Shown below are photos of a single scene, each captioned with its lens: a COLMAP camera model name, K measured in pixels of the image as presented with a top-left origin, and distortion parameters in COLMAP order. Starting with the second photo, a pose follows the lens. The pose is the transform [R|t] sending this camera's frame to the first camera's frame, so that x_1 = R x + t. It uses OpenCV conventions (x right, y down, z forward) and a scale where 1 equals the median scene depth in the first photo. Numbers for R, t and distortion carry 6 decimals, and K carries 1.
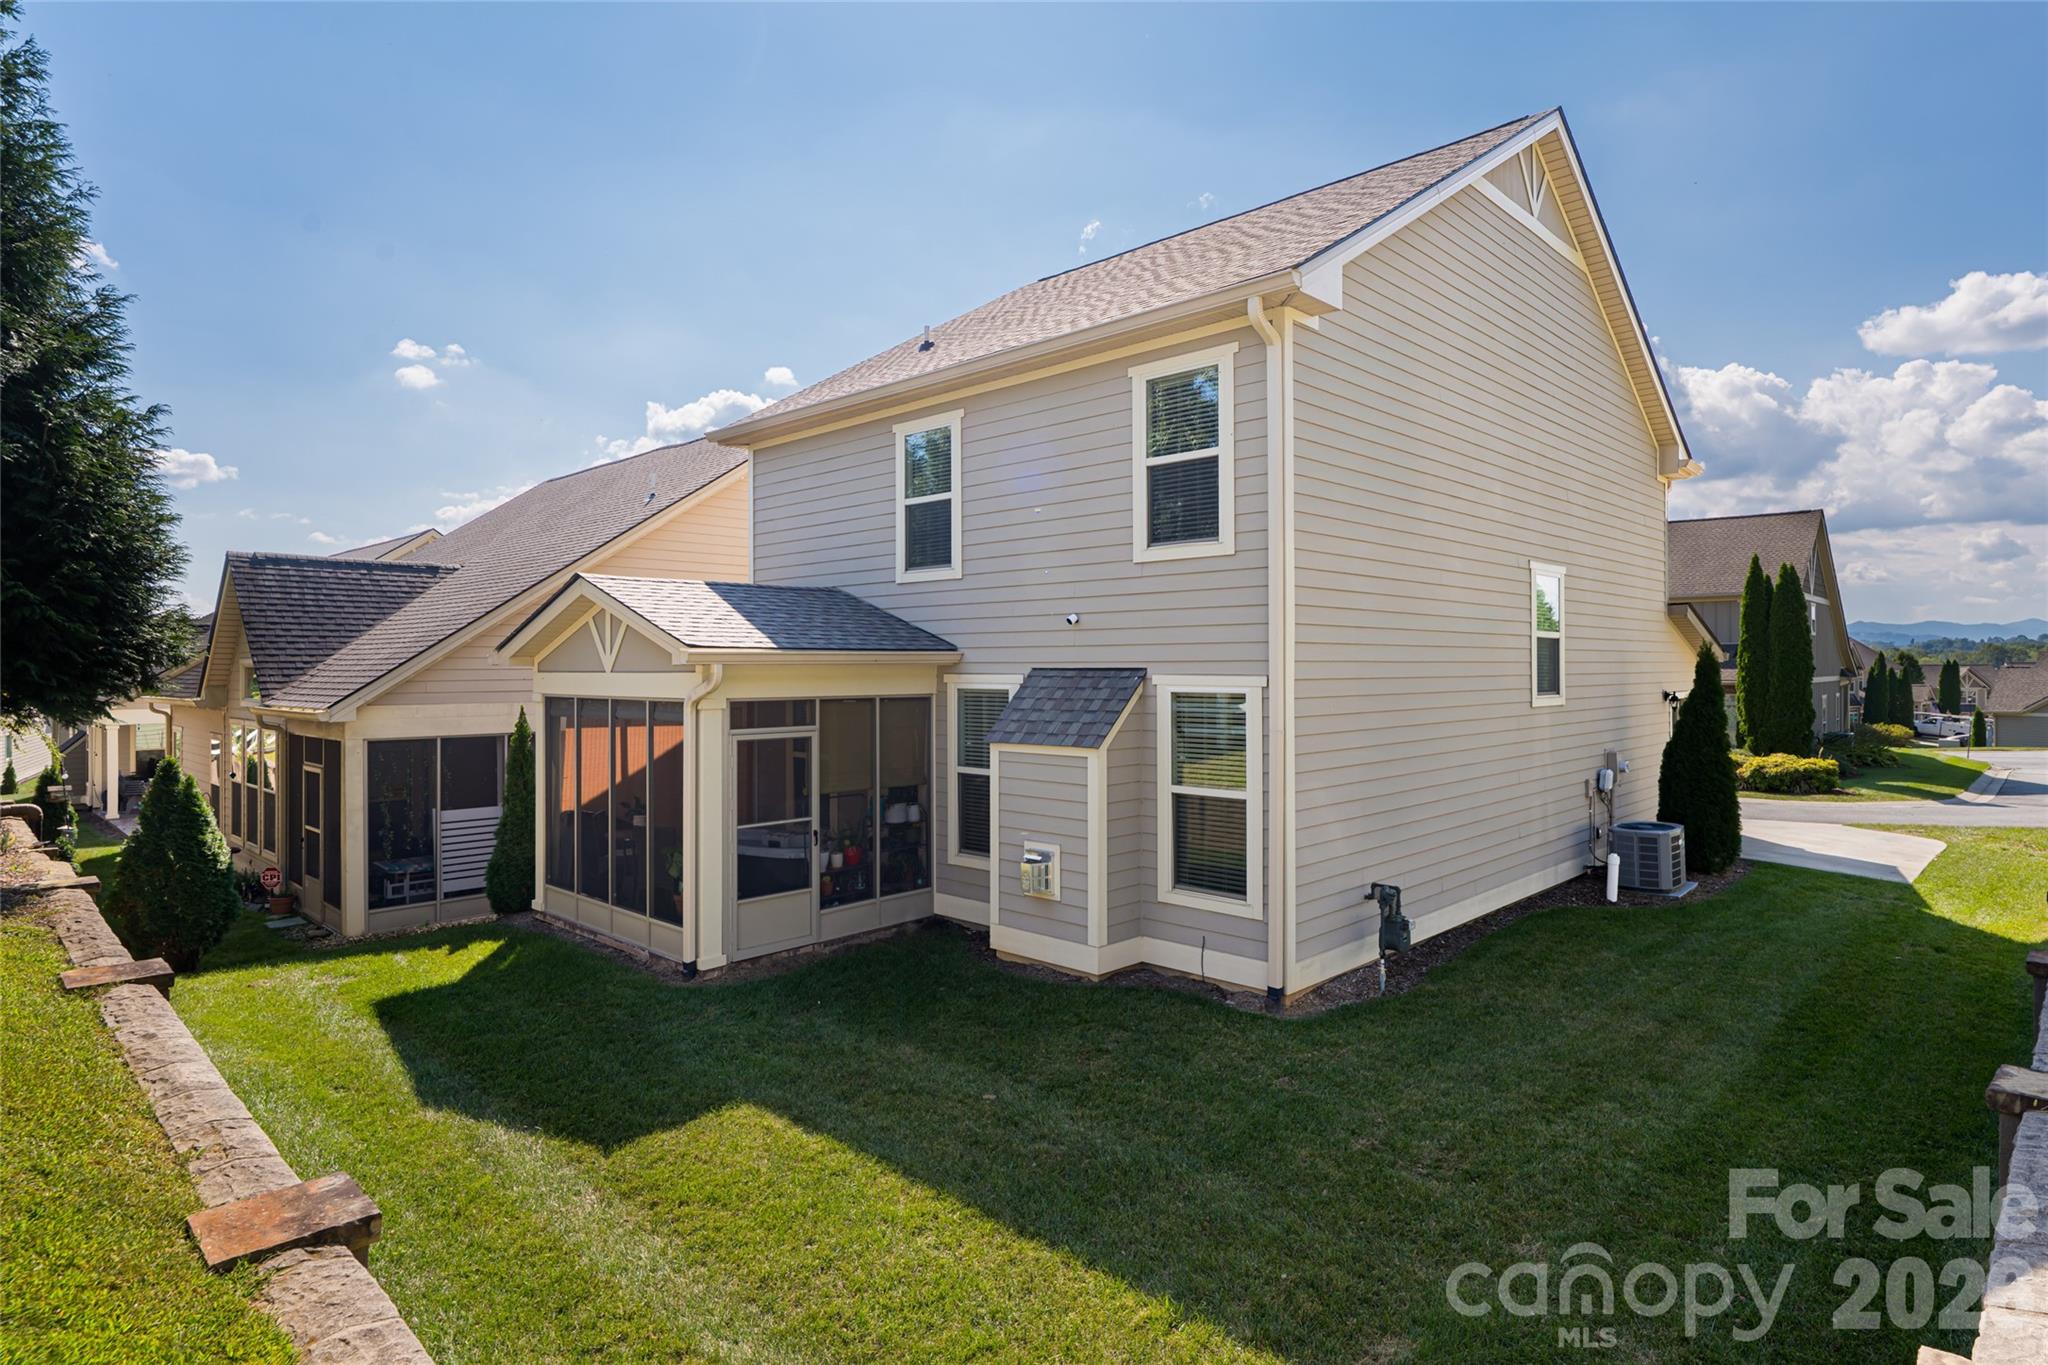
lens RADIAL K [[1093.2, 0, 1149.6], [0, 1093.2, 674.4], [0, 0, 1]] dist [0.000067, 0.000321]
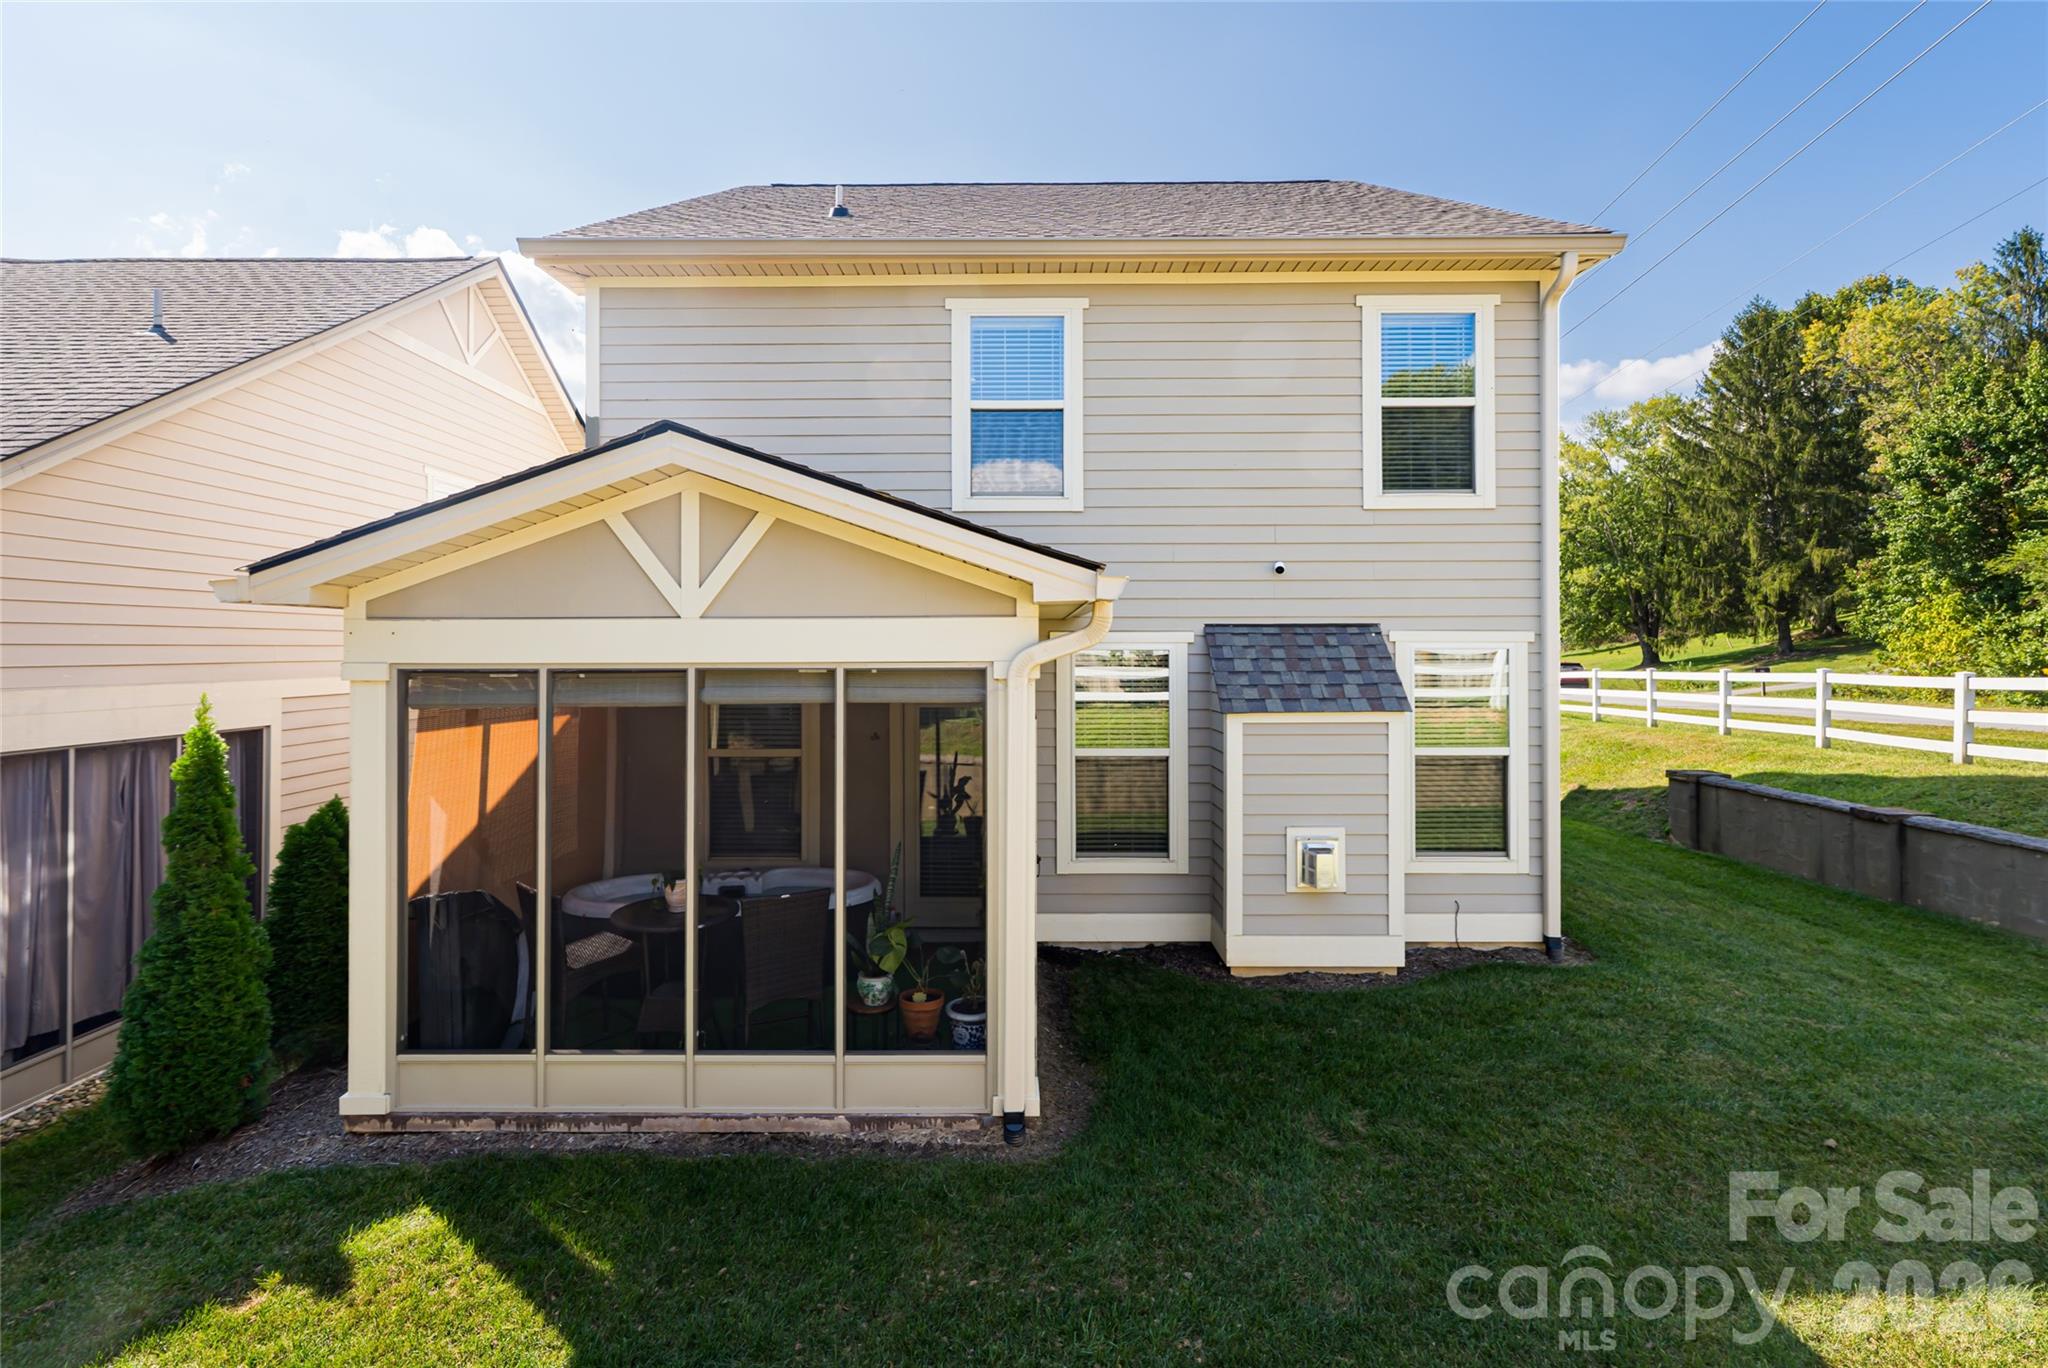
lens RADIAL K [[905.3, 0, 1021.4], [0, 905.3, 625.7], [0, 0, 1]] dist [-0.001368, -0.000230]
pose [[0.763548, 0.003541, 0.645741, -0.707926], [0.004636, 0.999929, -0.010966, 0.003356], [-0.645734, 0.011367, 0.763478, 0.589263]]
